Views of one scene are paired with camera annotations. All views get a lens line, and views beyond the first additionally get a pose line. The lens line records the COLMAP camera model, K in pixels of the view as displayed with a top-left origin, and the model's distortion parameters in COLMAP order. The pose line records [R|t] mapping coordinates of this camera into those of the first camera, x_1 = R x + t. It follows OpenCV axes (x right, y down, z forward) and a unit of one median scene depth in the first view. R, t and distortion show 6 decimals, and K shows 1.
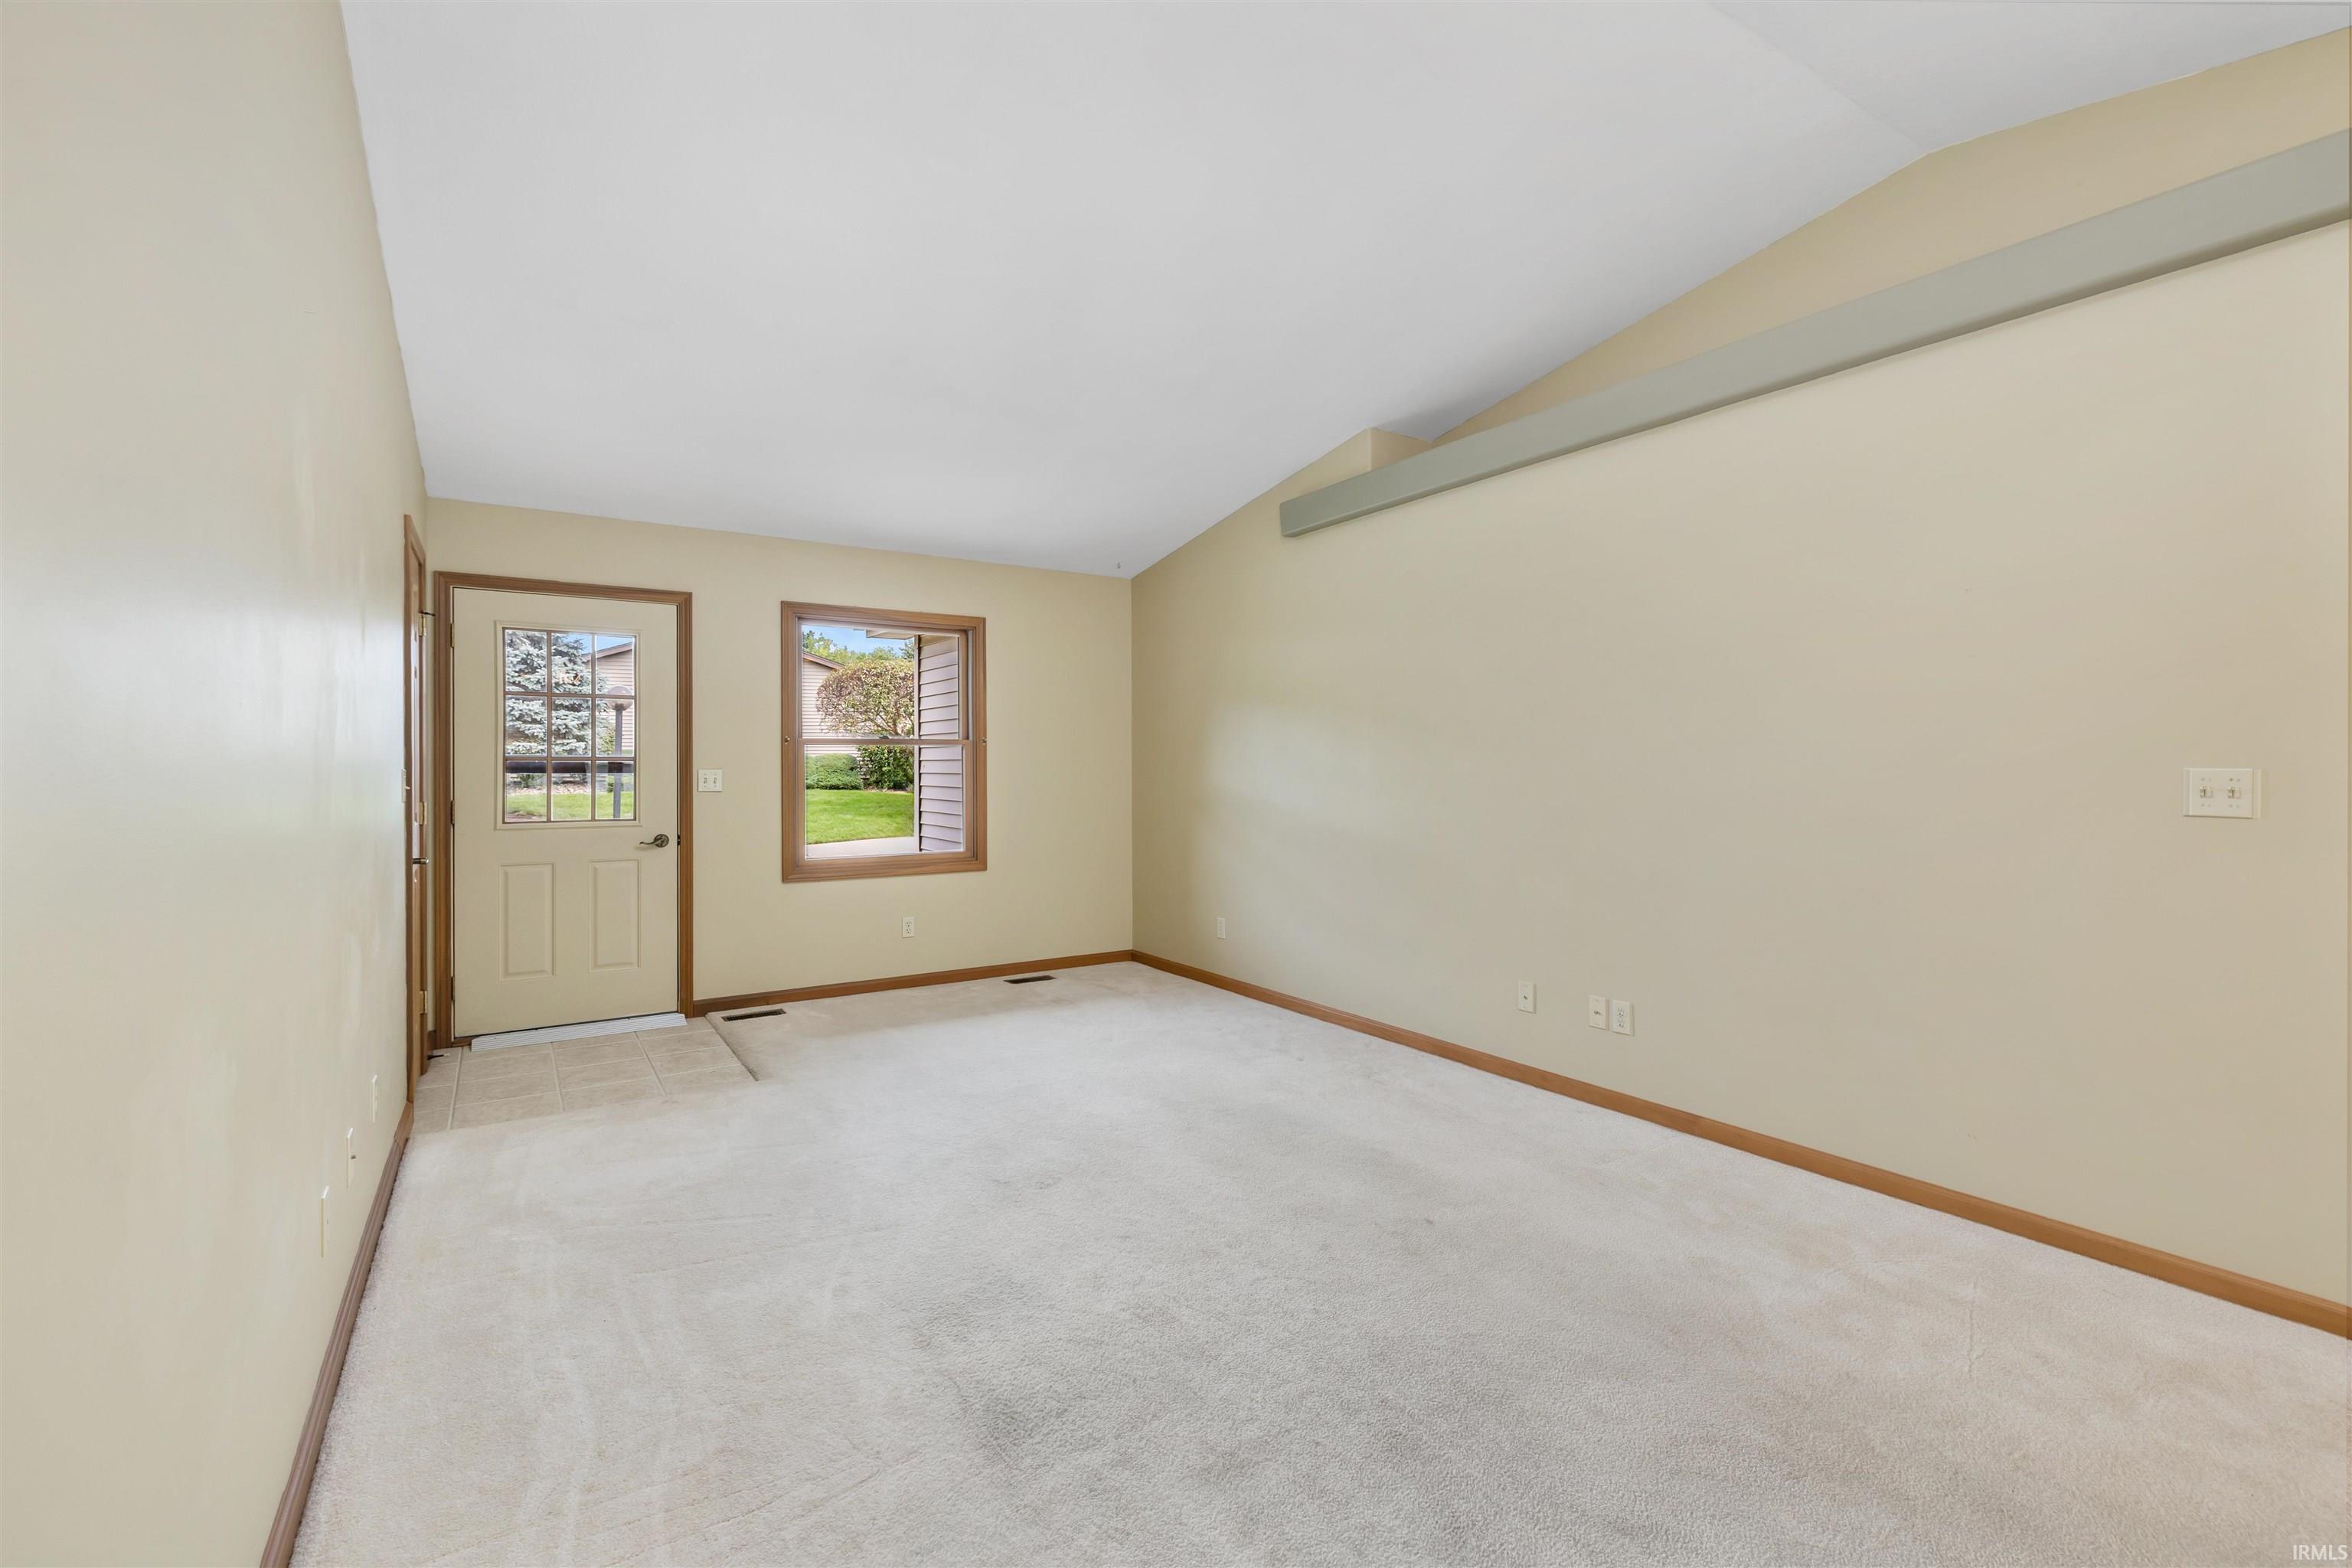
lens RADIAL K [[1016.5, 0, 1161.5], [0, 1016.5, 769.2], [0, 0, 1]] dist [0.002493, -0.000706]
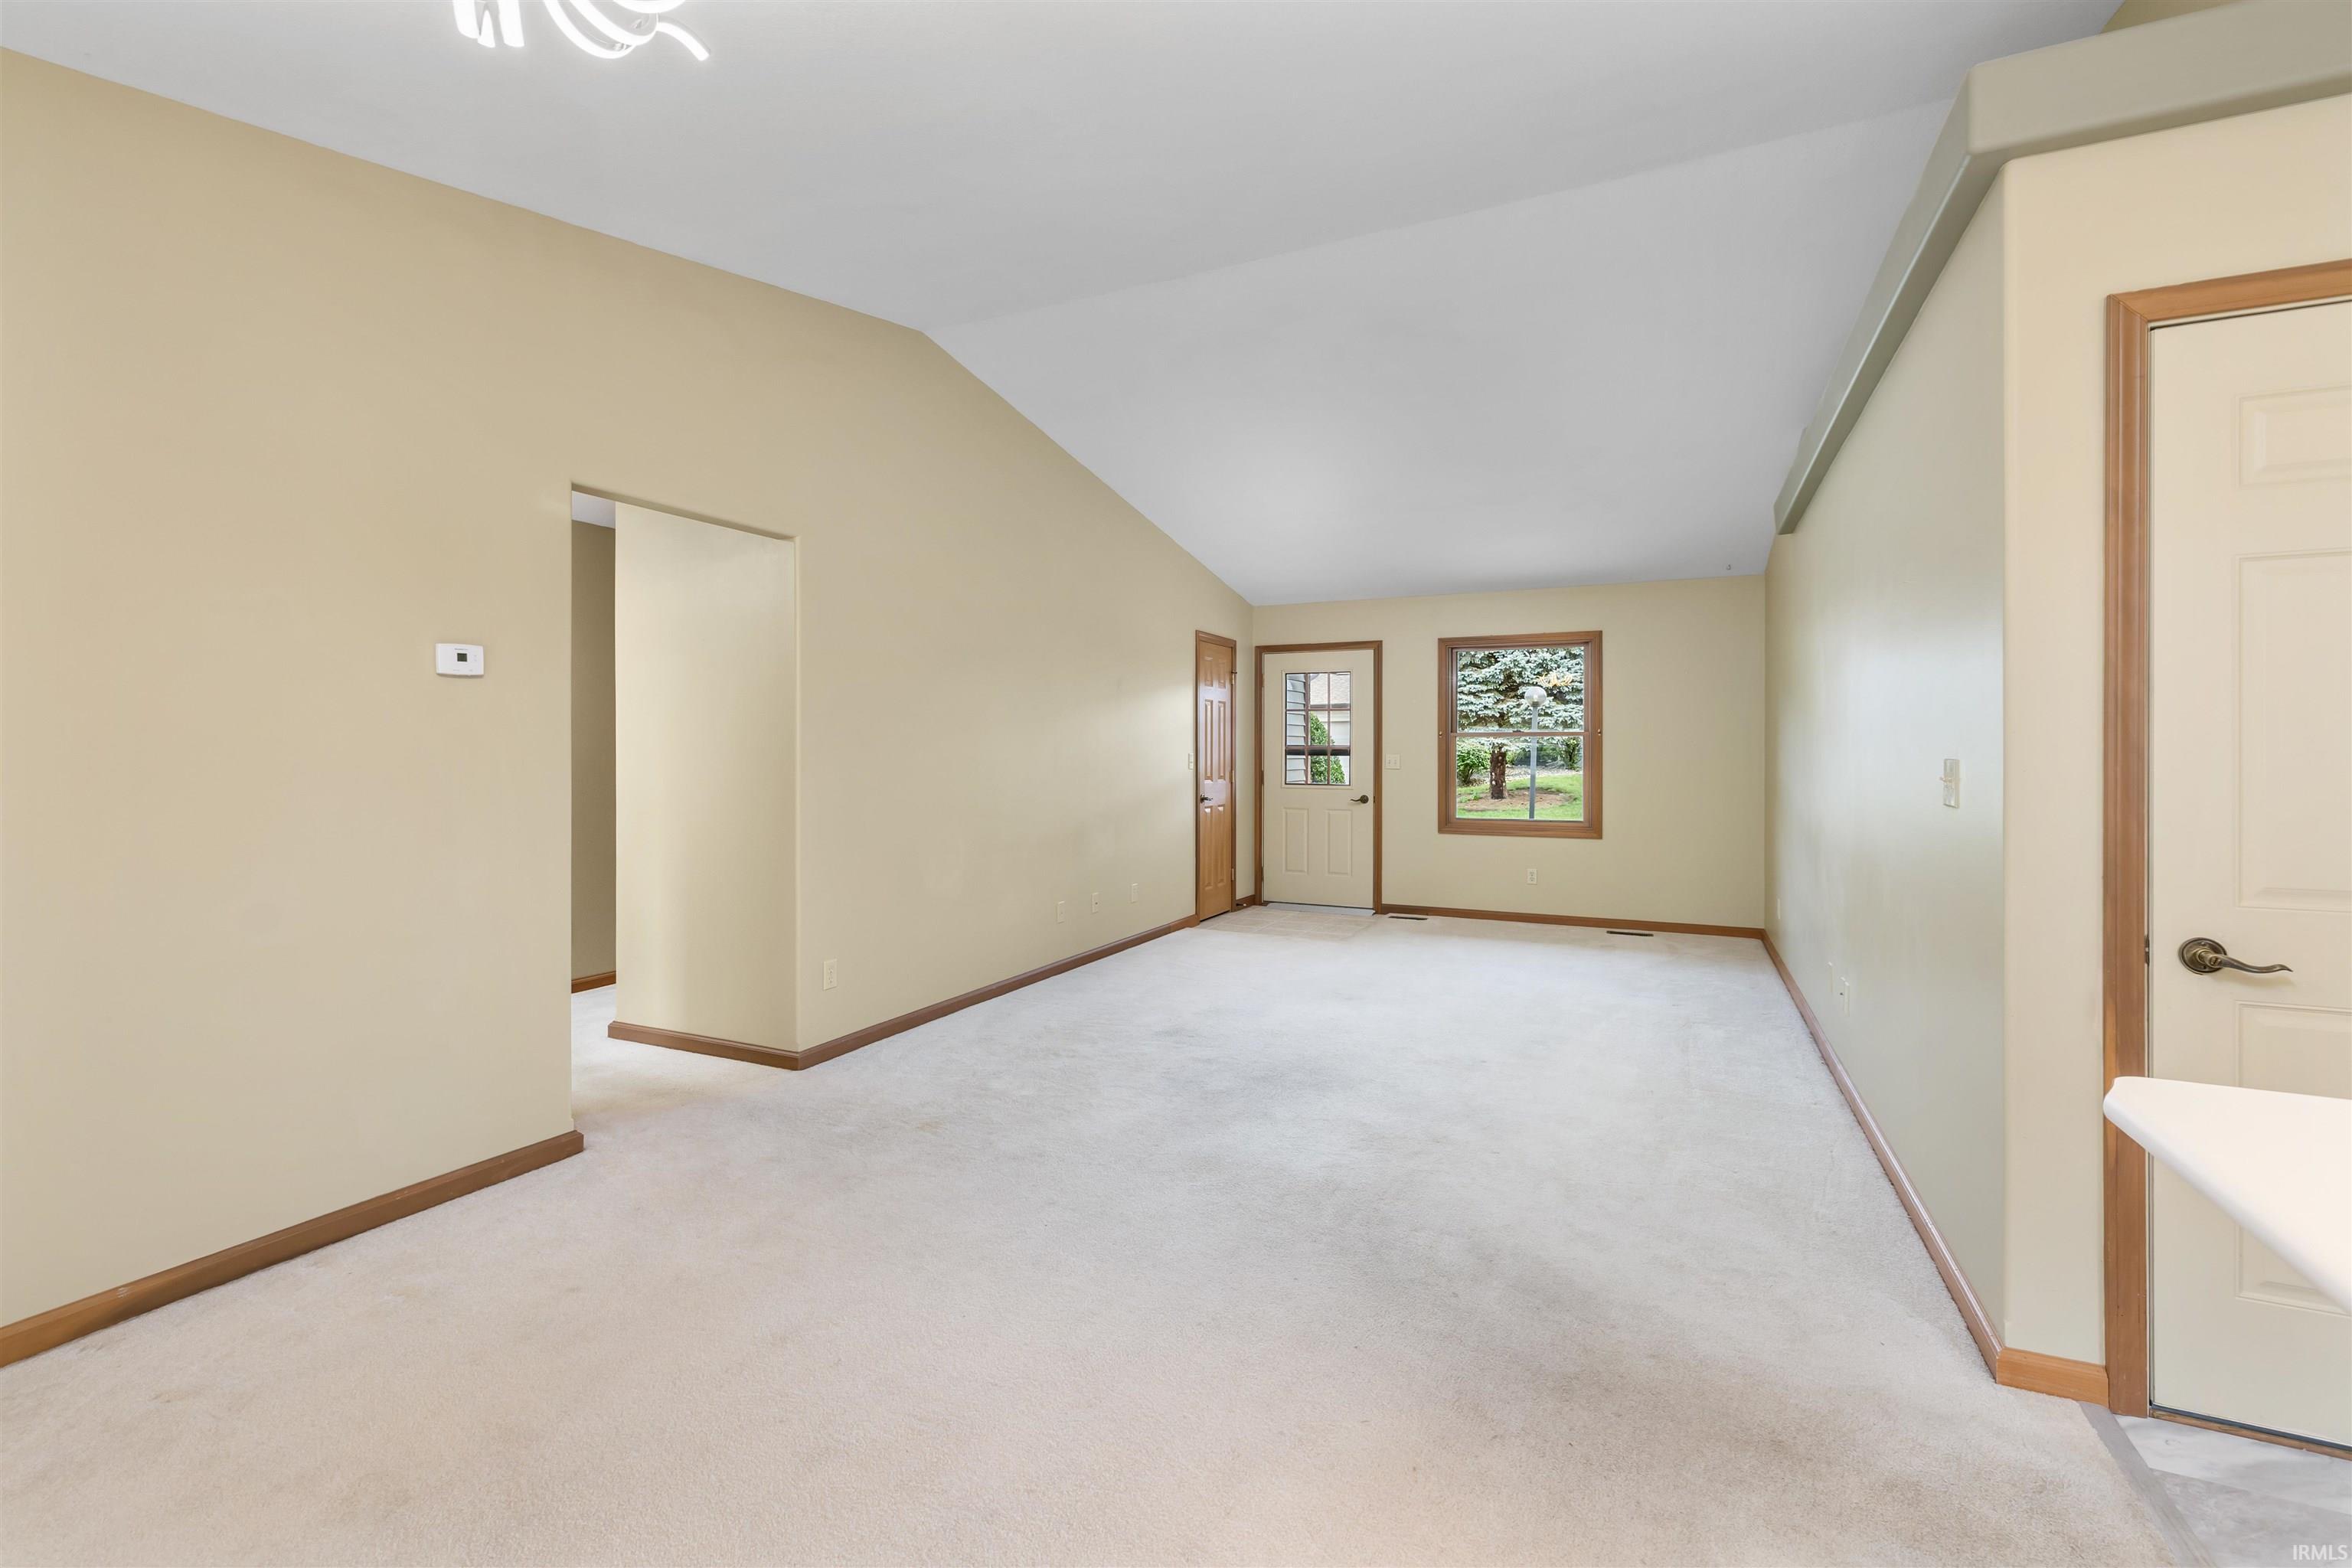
lens RADIAL K [[1016.5, 0, 1165.6], [0, 1016.5, 765.5], [0, 0, 1]] dist [0.002493, -0.000706]
pose [[0.524873, 0.015323, -0.851043, 0.685790], [-0.005985, 0.999880, 0.014311, -0.002780], [0.851159, -0.002418, 0.524902, -0.095470]]
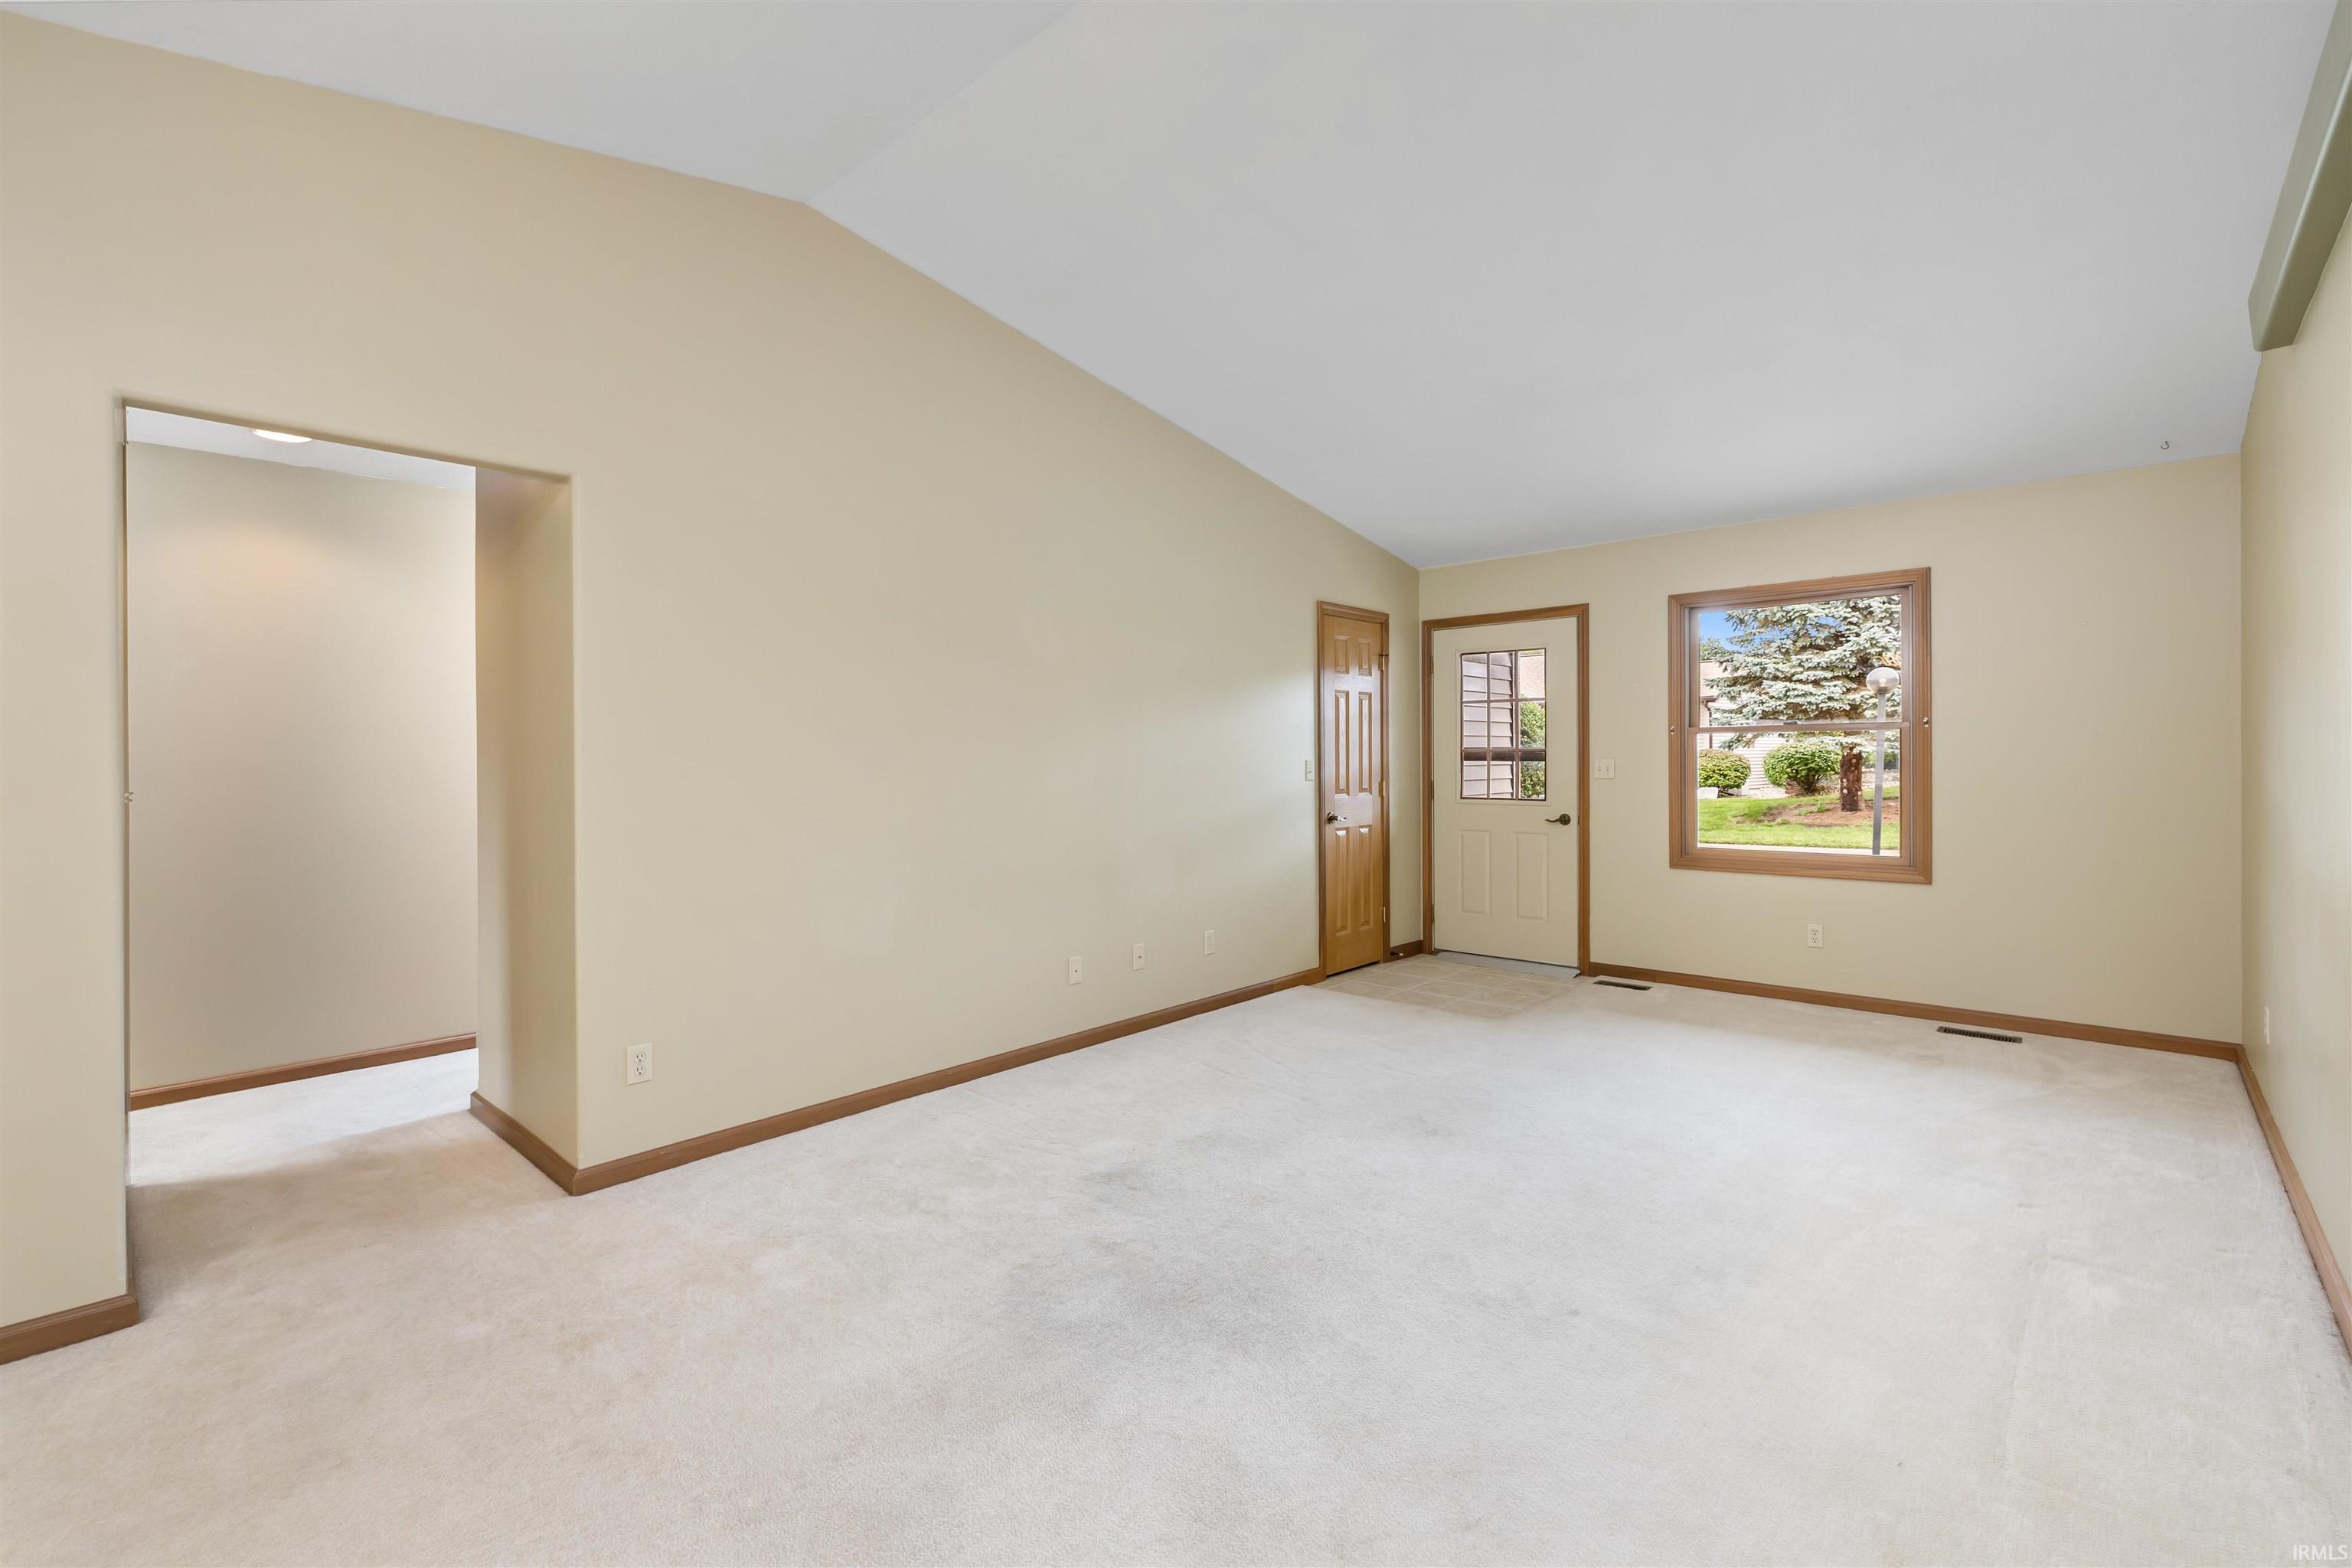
lens RADIAL K [[1016.5, 0, 1171.2], [0, 1016.5, 776.1], [0, 0, 1]] dist [0.002493, -0.000706]
pose [[0.256331, 0.016794, -0.966443, 0.520217], [0.004752, 0.999815, 0.018634, -0.003817], [0.966577, -0.009369, 0.256204, 0.255616]]
